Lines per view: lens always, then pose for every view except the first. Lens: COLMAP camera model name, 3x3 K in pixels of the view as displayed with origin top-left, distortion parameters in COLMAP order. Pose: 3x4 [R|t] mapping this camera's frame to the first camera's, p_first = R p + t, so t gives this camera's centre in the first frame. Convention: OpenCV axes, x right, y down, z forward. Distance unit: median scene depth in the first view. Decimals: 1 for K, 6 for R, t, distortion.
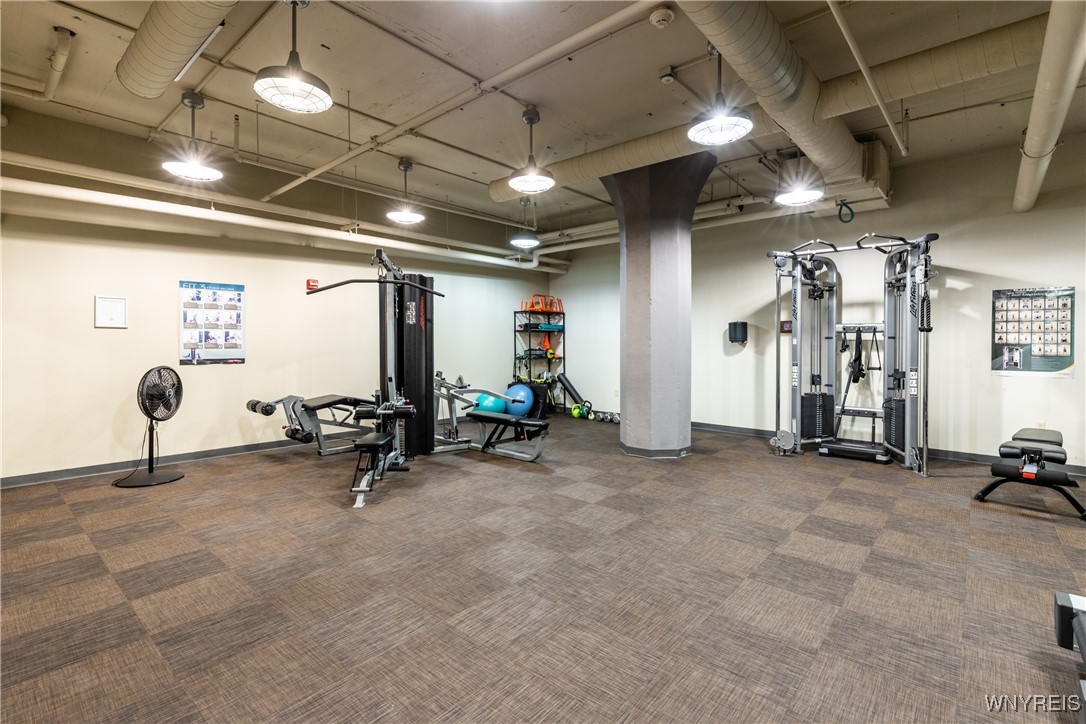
lens RADIAL K [[497.5, 0, 545.4], [0, 497.5, 350.9], [0, 0, 1]] dist [0.002264, 0.000181]
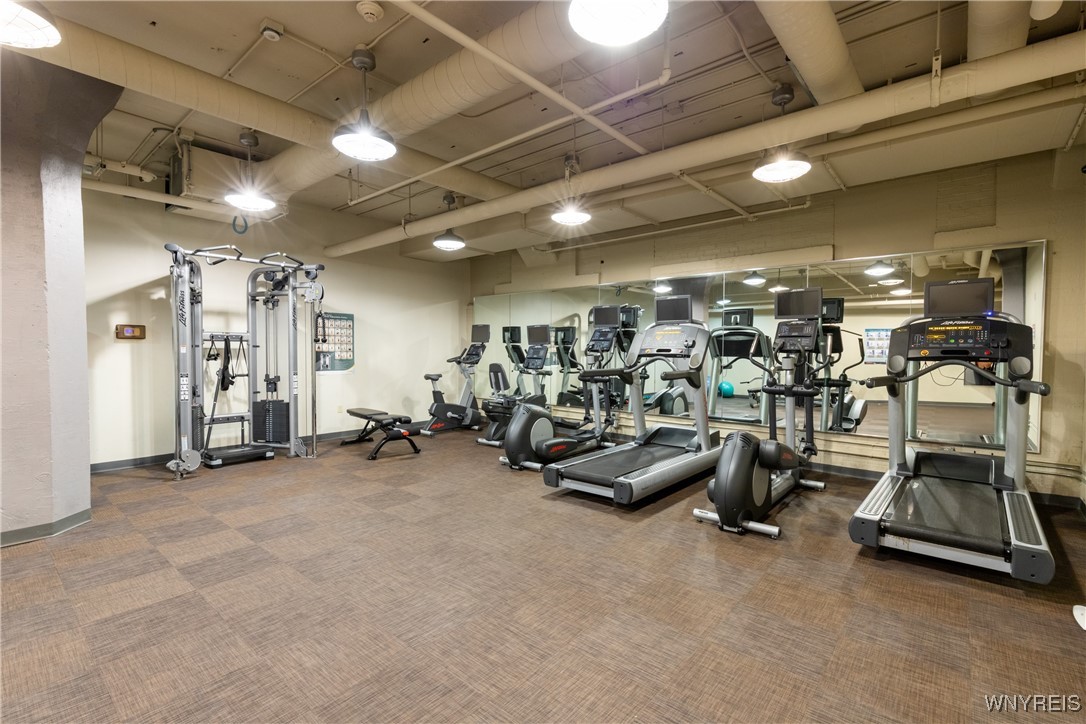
lens RADIAL K [[493.9, 0, 543.0], [0, 493.9, 362.0], [0, 0, 1]] dist [-0.012360, 0.000190]
pose [[-0.022648, -0.024647, 0.999440, -0.444290], [0.016552, 0.999550, 0.025025, -0.009257], [-0.999606, 0.017109, -0.022230, 0.418684]]
